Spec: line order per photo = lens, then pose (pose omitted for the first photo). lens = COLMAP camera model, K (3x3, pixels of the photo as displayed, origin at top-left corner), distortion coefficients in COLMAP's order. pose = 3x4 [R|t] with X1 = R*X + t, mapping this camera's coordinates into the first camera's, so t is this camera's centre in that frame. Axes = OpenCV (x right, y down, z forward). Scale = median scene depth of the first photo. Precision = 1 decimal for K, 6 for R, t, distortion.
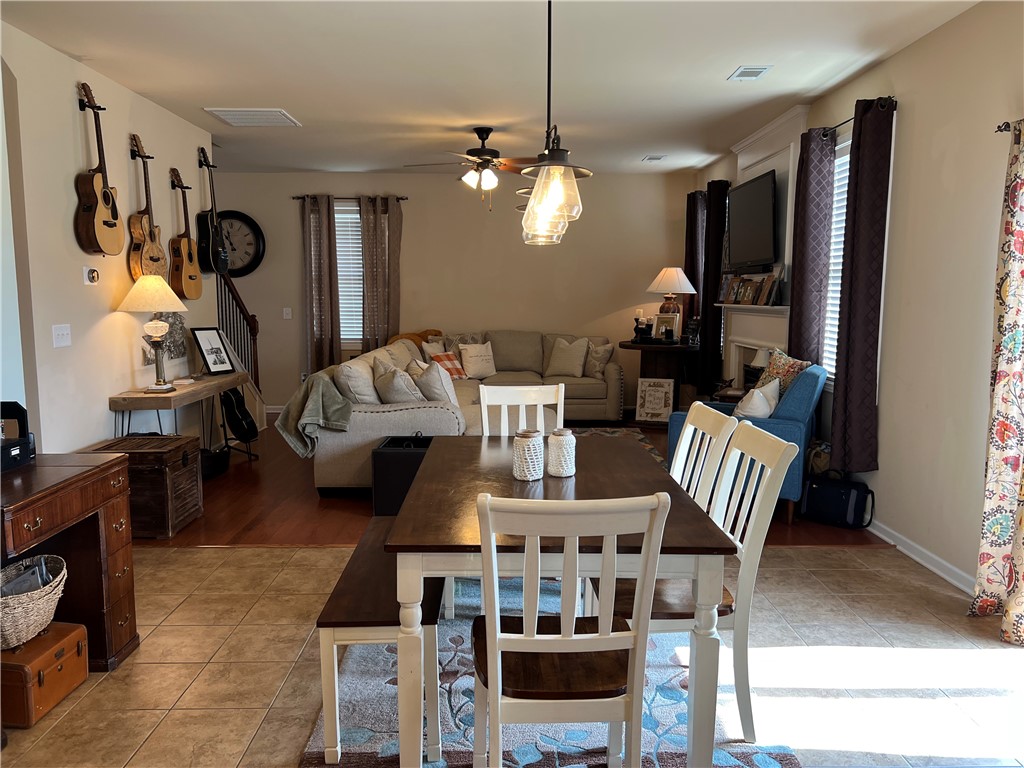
lens RADIAL K [[770.0, 0, 512.1], [0, 770.0, 382.3], [0, 0, 1]] dist [0.001779, 0.000351]
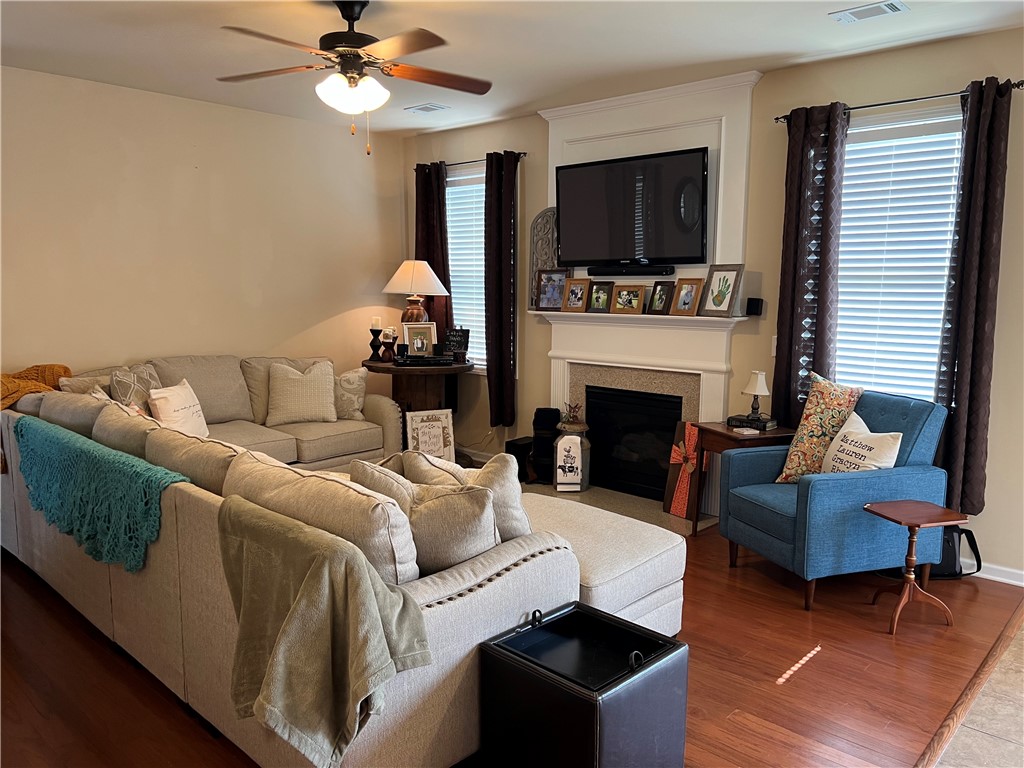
lens RADIAL K [[770.0, 0, 513.3], [0, 770.0, 391.0], [0, 0, 1]] dist [0.001779, 0.000351]
pose [[0.692086, -0.097519, 0.715197, -0.284868], [0.075475, 0.995177, 0.062659, -0.063425], [-0.717858, 0.010614, 0.696108, 0.416344]]
